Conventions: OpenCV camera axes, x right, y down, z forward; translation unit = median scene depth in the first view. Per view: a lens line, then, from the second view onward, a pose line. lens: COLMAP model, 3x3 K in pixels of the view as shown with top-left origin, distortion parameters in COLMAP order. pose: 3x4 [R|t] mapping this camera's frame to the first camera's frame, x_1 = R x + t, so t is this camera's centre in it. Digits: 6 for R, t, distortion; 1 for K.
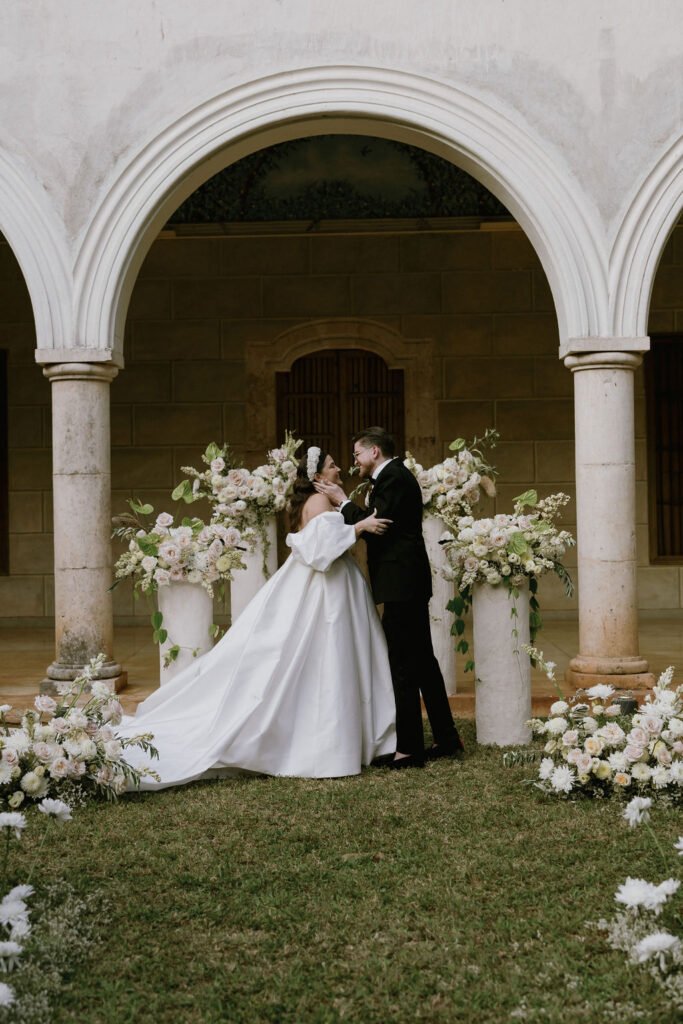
lens RADIAL K [[1406.0, 0, 341.5], [0, 1406.0, 512.0], [0, 0, 1]] dist [-0.004293, -0.028753]
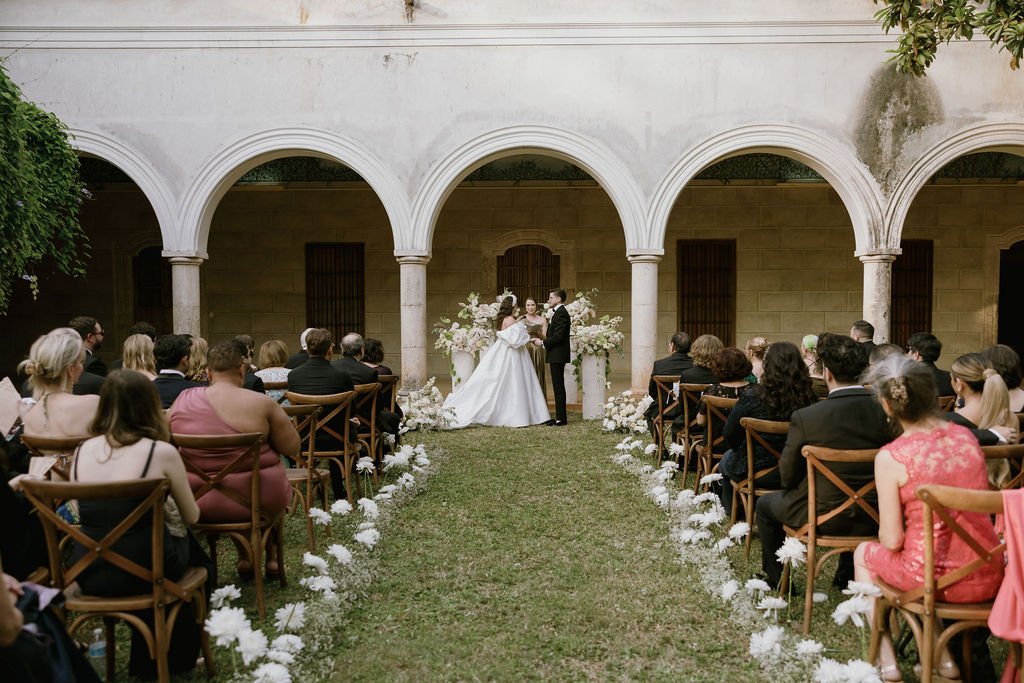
lens RADIAL K [[1406.0, 0, 512.0], [0, 1406.0, 341.5], [0, 0, 1]] dist [-0.004293, -0.028753]
pose [[0.999844, 0.013929, -0.010872, -0.001435], [-0.013874, 0.999890, 0.005208, 0.017453], [0.010943, -0.005056, 0.999927, -1.278975]]
